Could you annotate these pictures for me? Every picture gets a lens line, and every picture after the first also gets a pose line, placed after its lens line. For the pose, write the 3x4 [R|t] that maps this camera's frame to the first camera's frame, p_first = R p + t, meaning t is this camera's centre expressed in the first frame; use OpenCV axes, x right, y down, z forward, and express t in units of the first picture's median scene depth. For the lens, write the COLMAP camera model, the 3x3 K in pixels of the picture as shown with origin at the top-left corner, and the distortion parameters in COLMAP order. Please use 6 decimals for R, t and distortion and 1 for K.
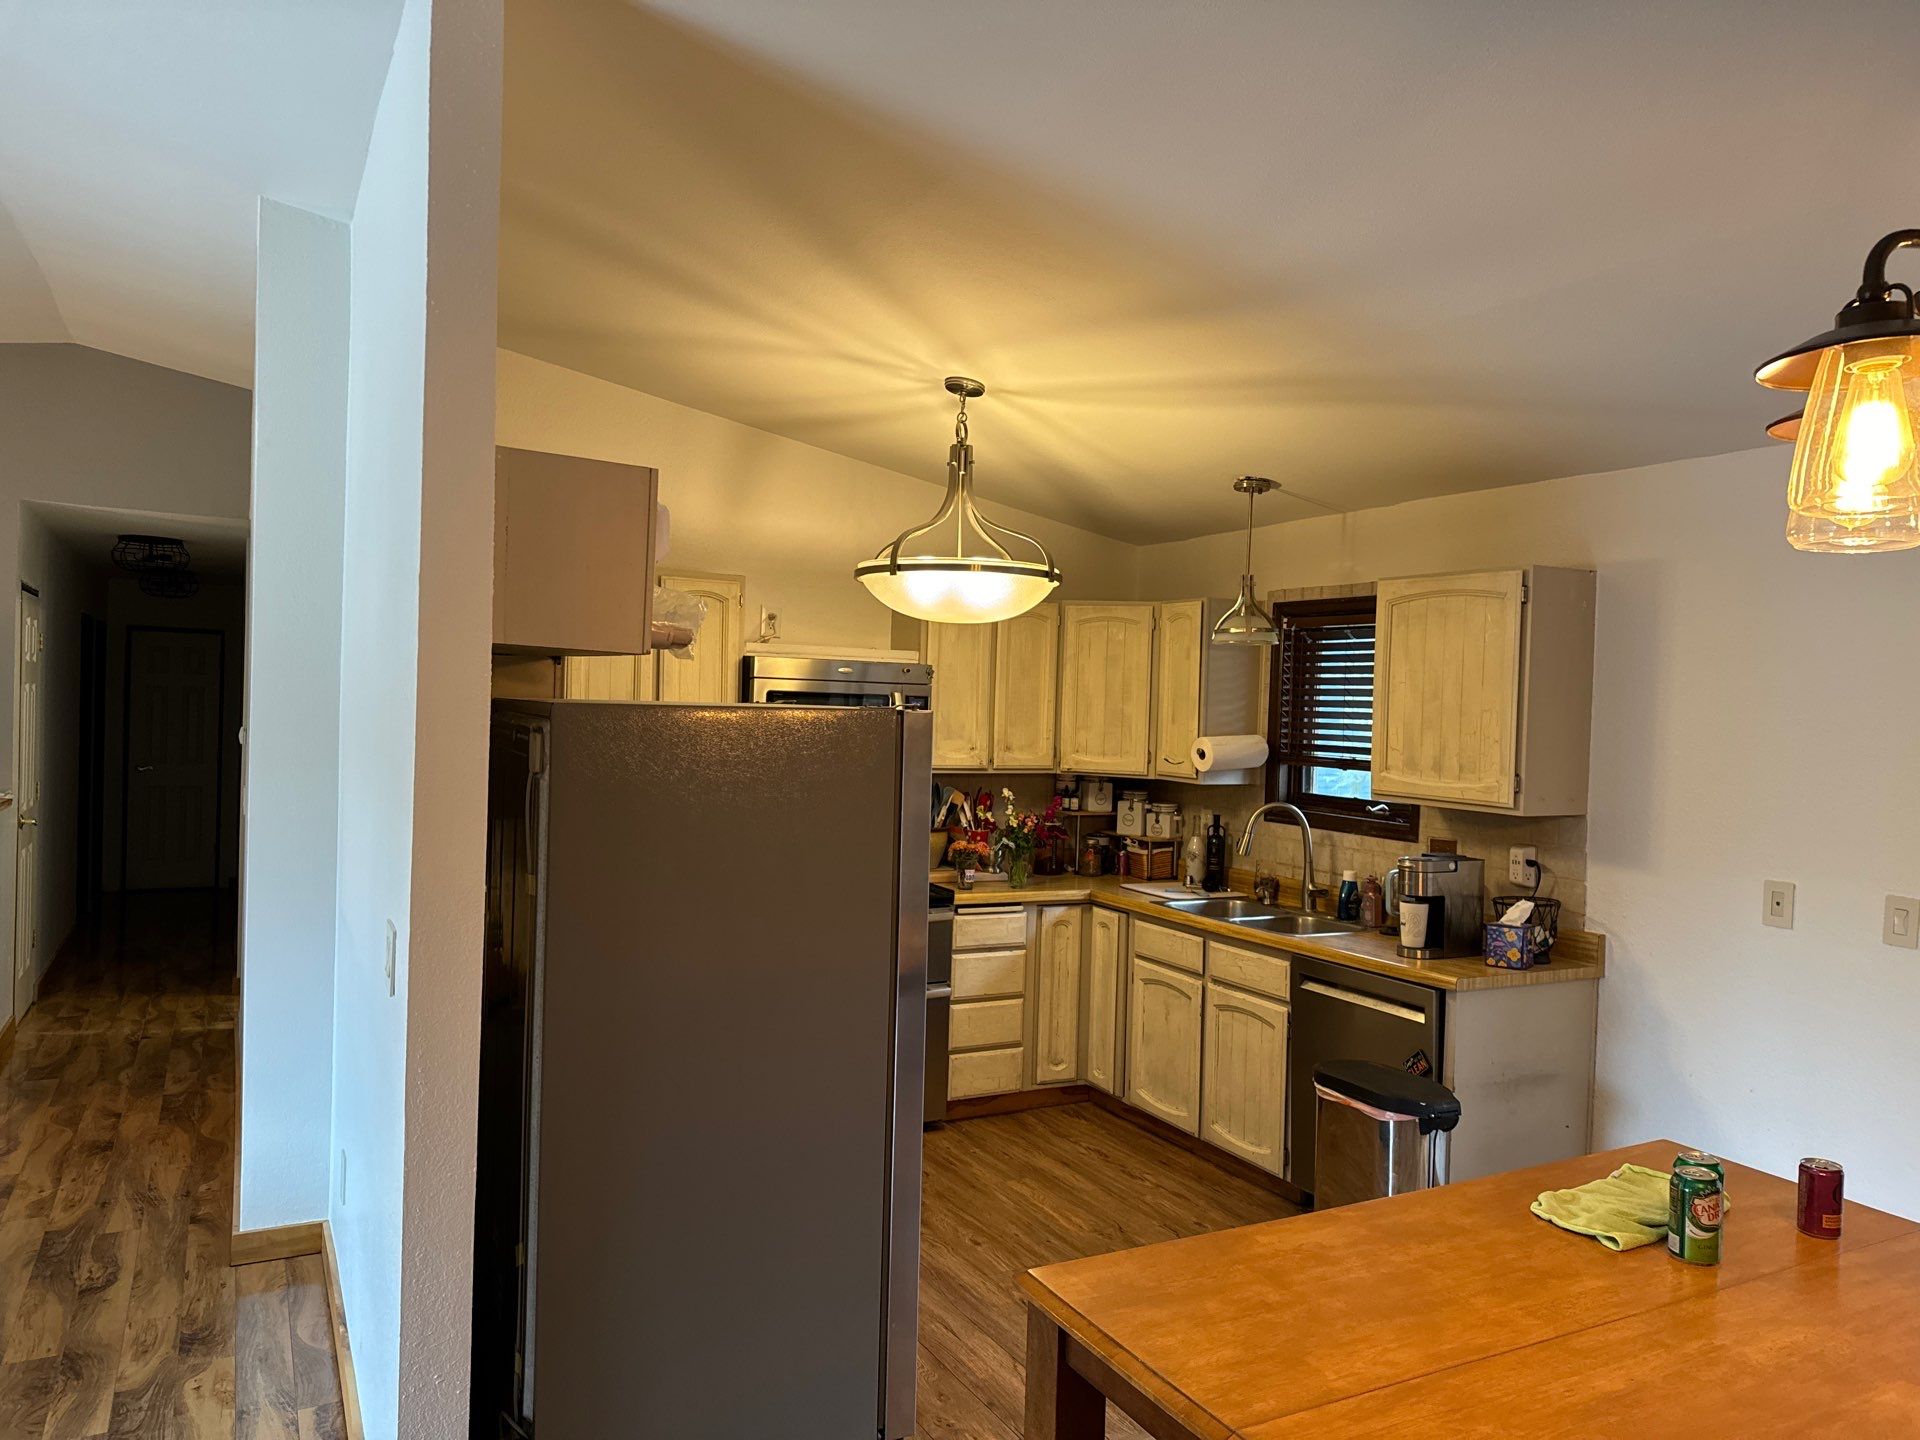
lens RADIAL K [[1301.3, 0, 951.8], [0, 1301.3, 720.5], [0, 0, 1]] dist [0.047557, -0.060376]
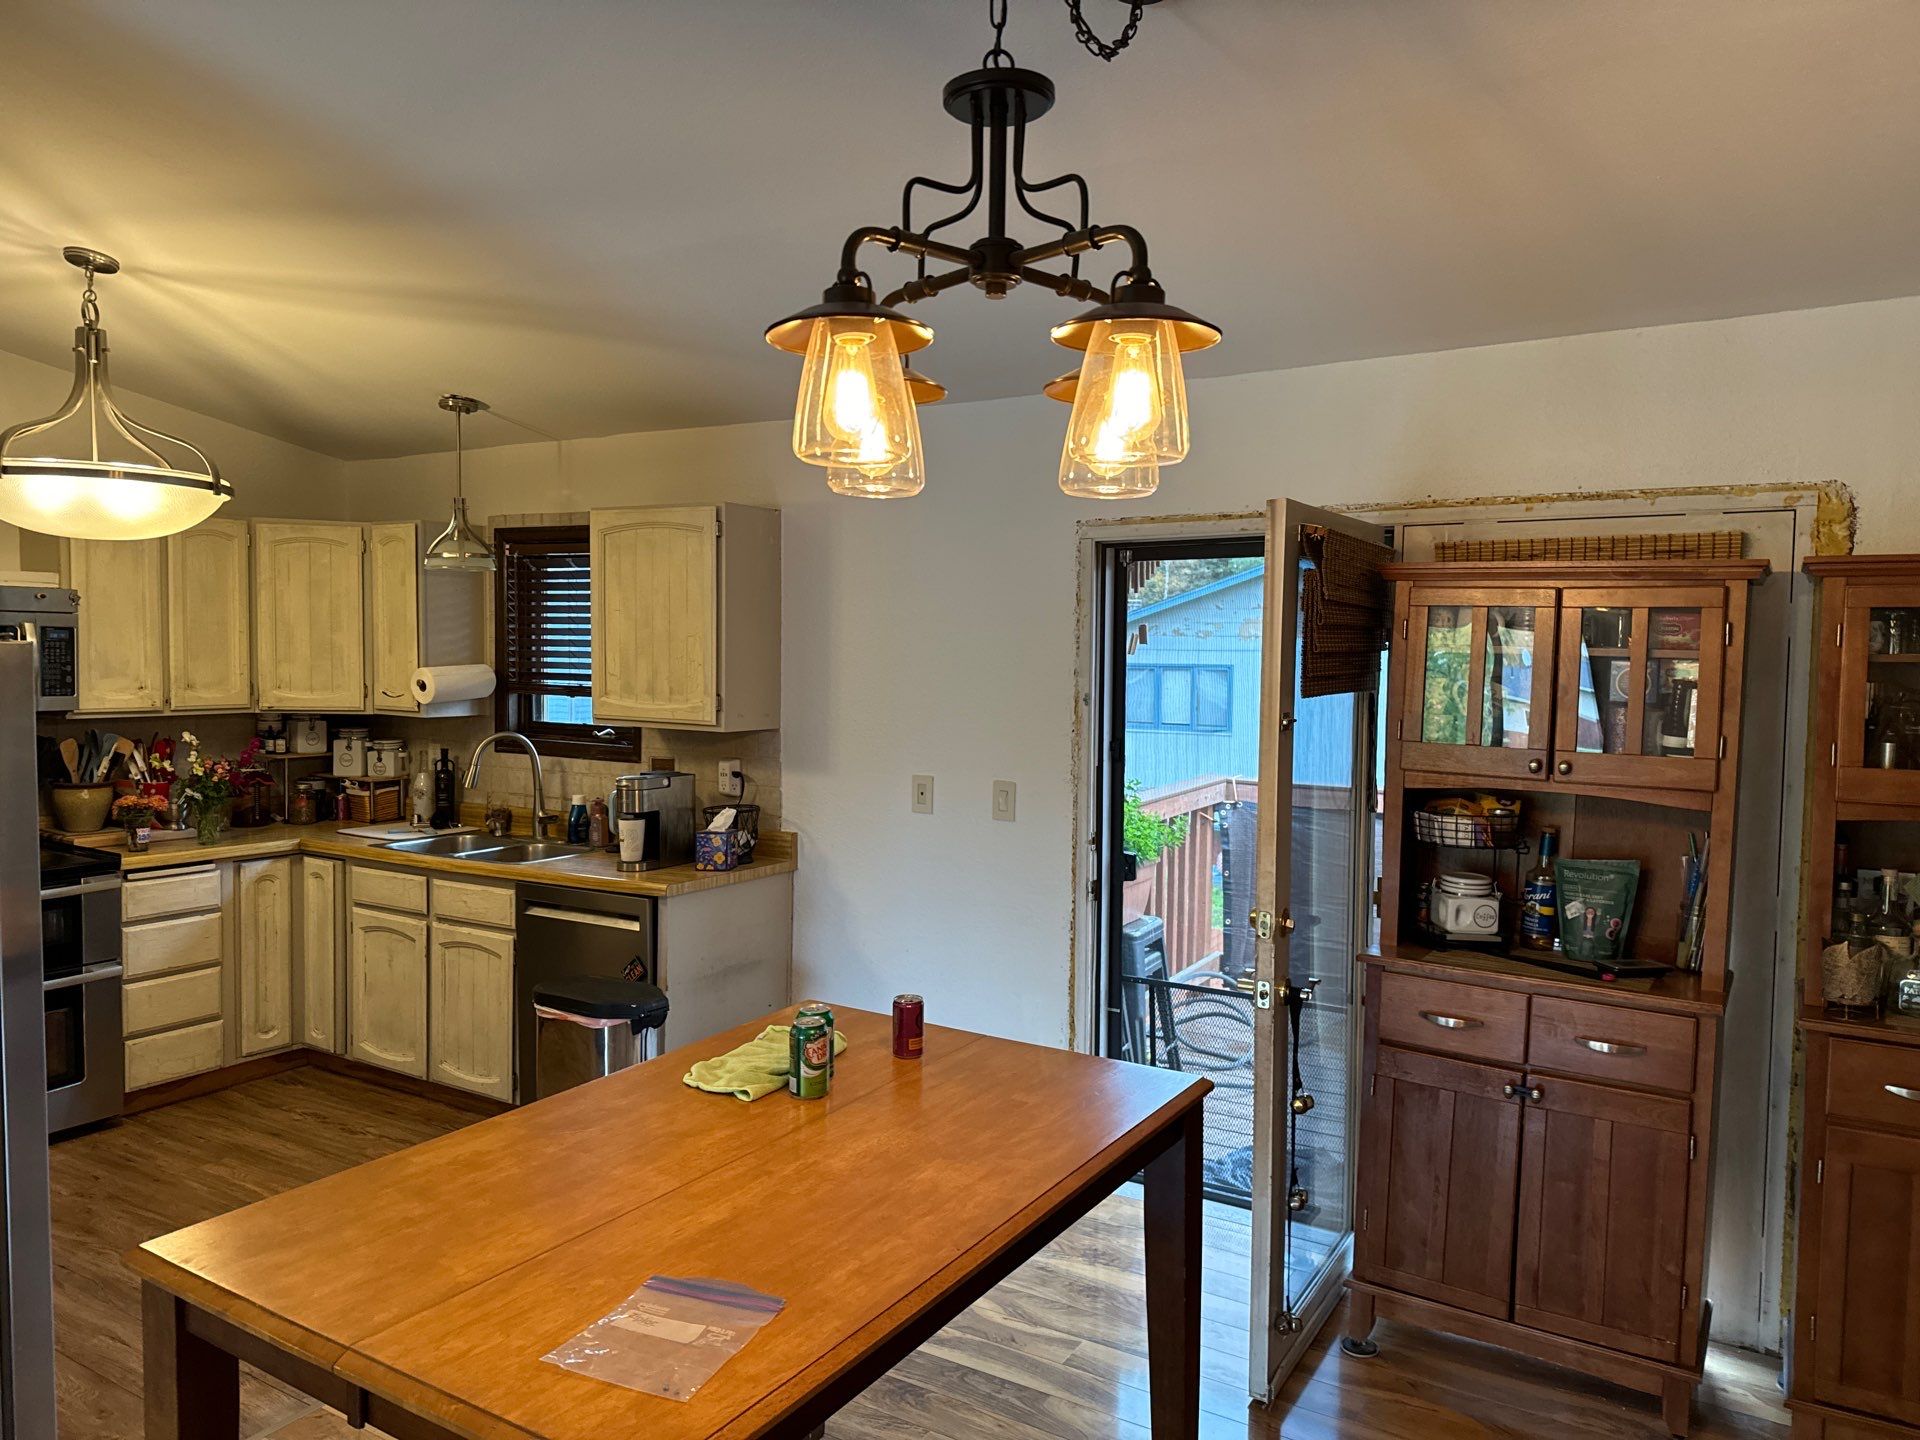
lens RADIAL K [[1301.3, 0, 949.3], [0, 1301.3, 723.9], [0, 0, 1]] dist [0.047557, -0.060376]
pose [[0.858061, -0.046788, 0.511412, 0.042028], [0.018376, 0.998001, 0.060474, 0.003717], [-0.513219, -0.042493, 0.857205, -0.028230]]
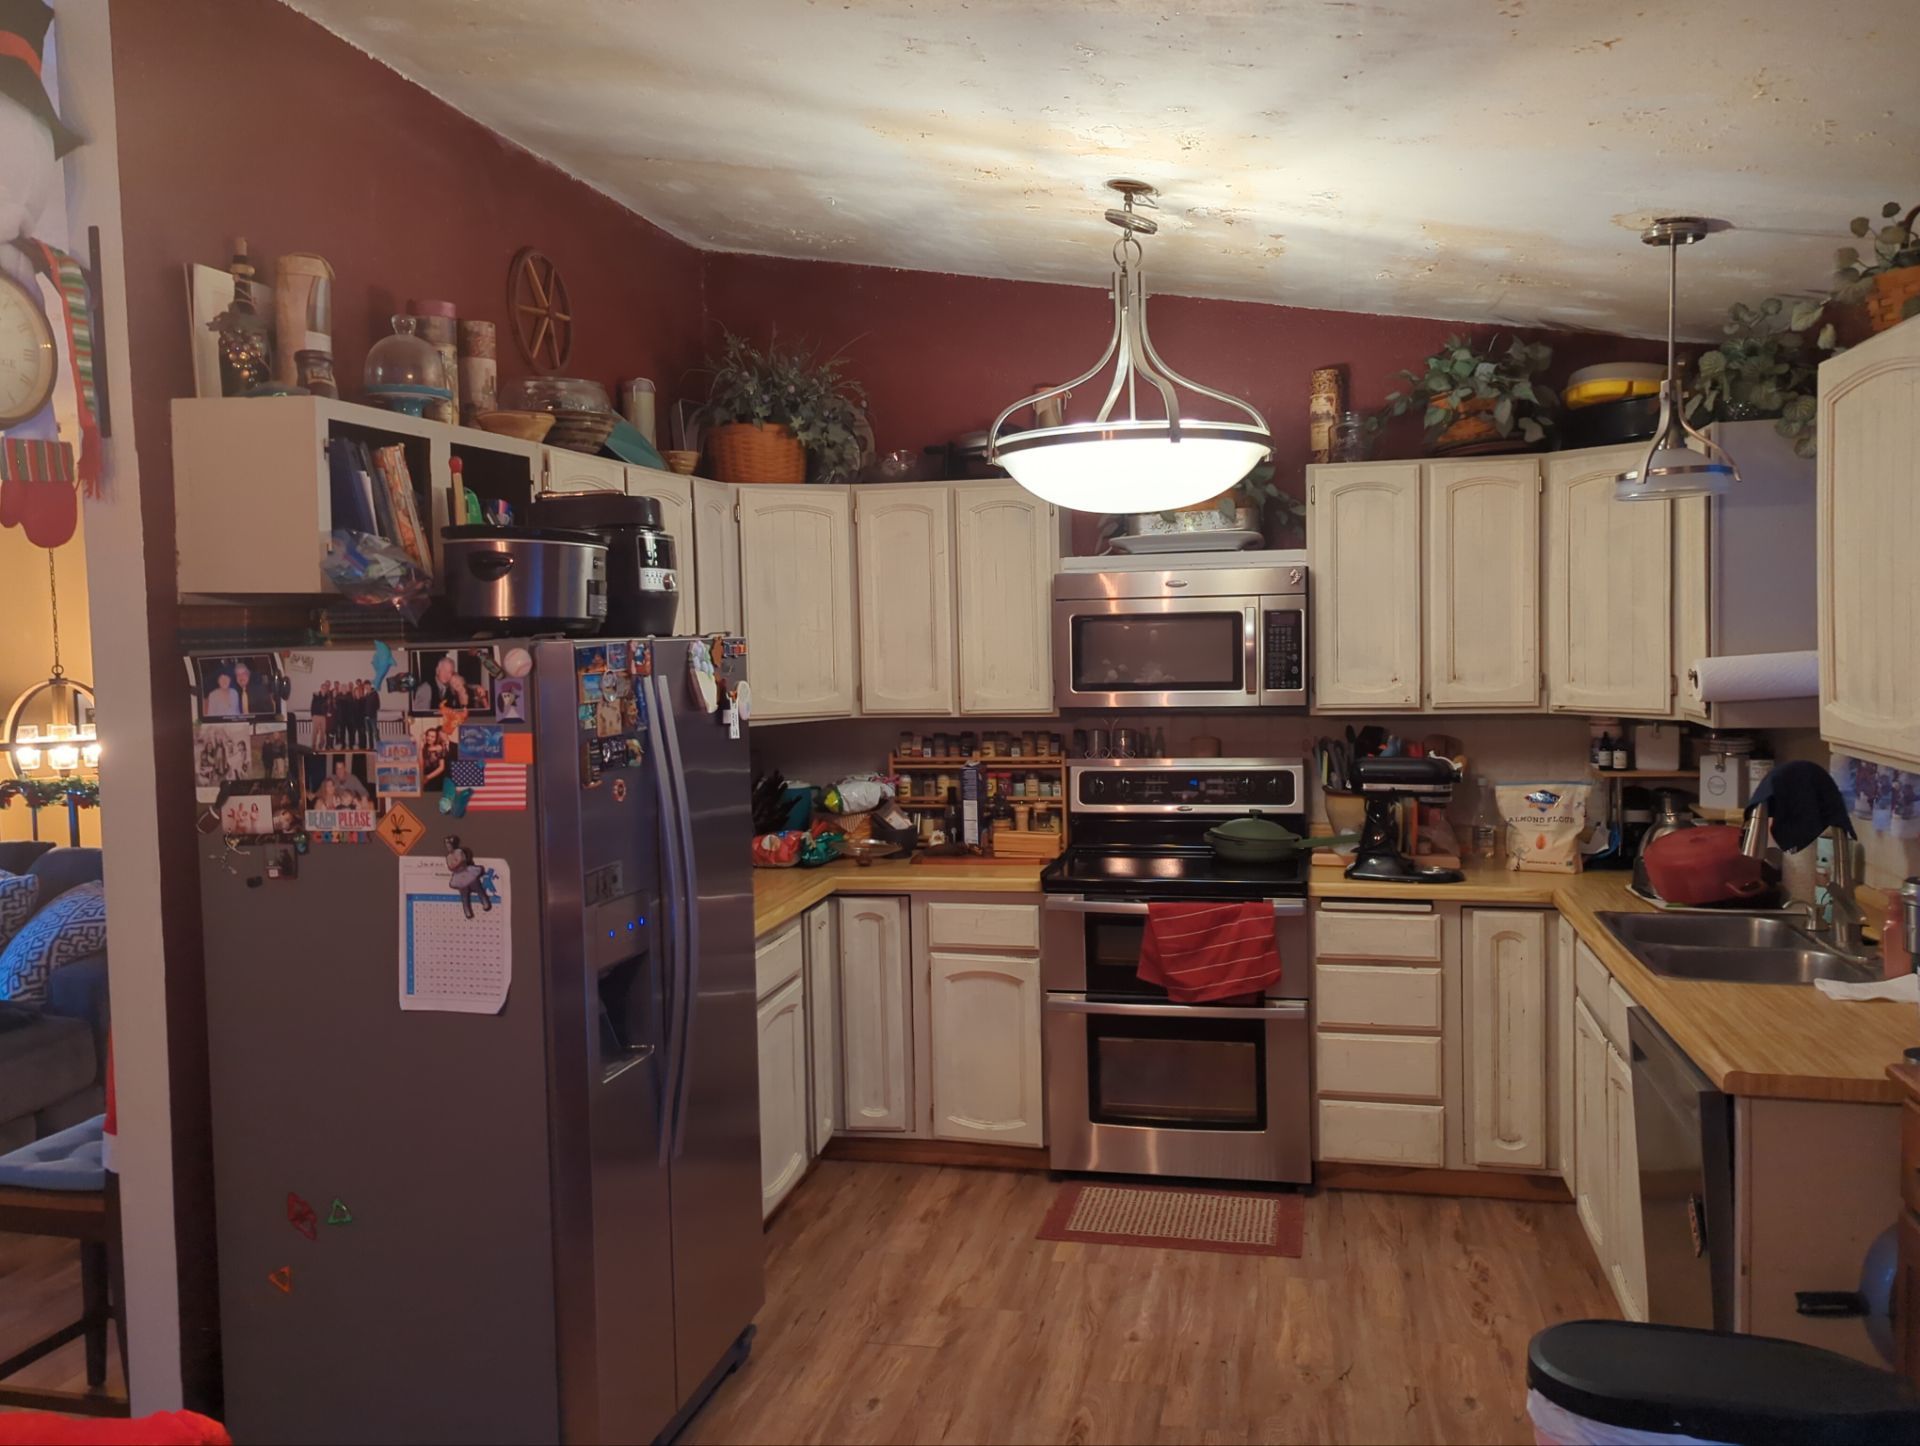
lens RADIAL K [[1569.1, 0, 955.4], [0, 1569.1, 711.4], [0, 0, 1]] dist [0.034993, 0.000459]
pose [[0.766074, -0.012499, -0.642630, 0.540099], [0.031617, 0.999333, 0.018254, 0.022030], [0.641974, -0.034302, 0.765959, 0.263998]]
